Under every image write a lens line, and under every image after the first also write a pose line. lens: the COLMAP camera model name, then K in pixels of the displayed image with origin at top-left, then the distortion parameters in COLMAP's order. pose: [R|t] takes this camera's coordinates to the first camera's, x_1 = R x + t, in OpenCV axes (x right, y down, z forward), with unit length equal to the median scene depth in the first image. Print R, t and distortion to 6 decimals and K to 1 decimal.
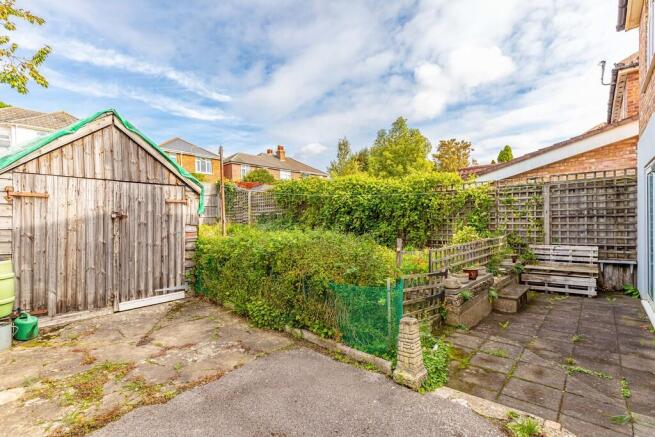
lens RADIAL K [[306.8, 0, 327.5], [0, 306.8, 218.5], [0, 0, 1]] dist [0.022836, -0.000148]
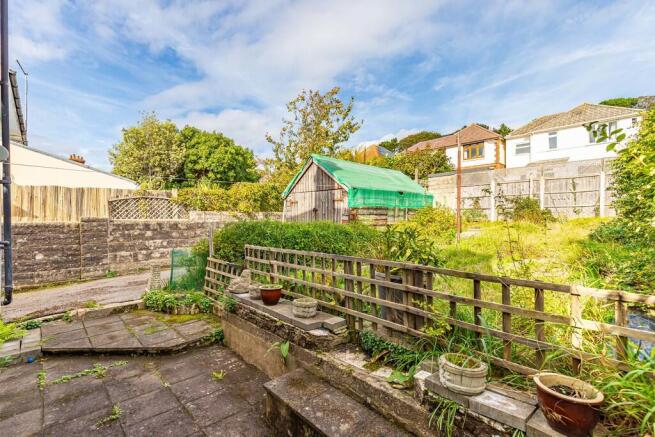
lens RADIAL K [[306.8, 0, 327.5], [0, 306.8, 218.5], [0, 0, 1]] dist [0.022836, -0.000148]
pose [[-0.103935, 0.018996, -0.994403, 1.059105], [0.008787, 0.999796, 0.018181, 0.009435], [0.994545, -0.006849, -0.104080, 1.161792]]
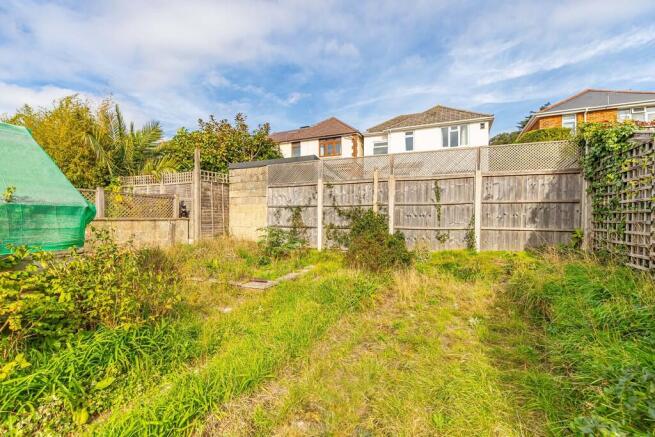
lens RADIAL K [[302.5, 0, 327.5], [0, 302.5, 218.5], [0, 0, 1]] dist [0.011628, 0.000004]
pose [[0.288321, 0.017231, -0.957379, -0.201412], [-0.006782, 0.999850, 0.015953, -0.076253], [0.957510, 0.001894, 0.288394, 1.852761]]
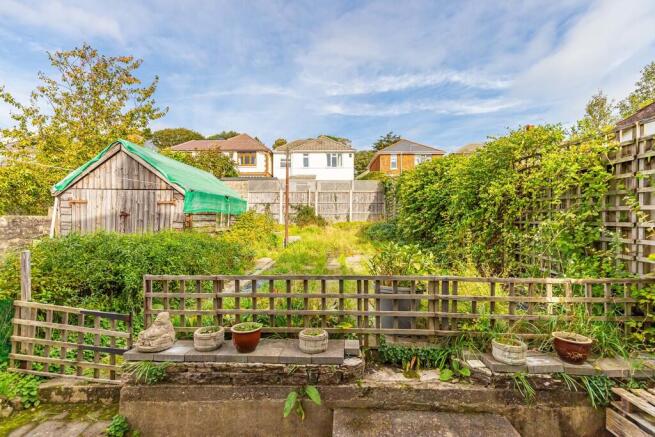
lens RADIAL K [[302.5, 0, 327.5], [0, 302.5, 218.5], [0, 0, 1]] dist [0.011628, 0.000004]
pose [[0.642314, 0.021074, -0.766152, 0.883714], [-0.012411, 0.999777, 0.017095, -0.022550], [0.766341, -0.001471, 0.642432, 0.753818]]
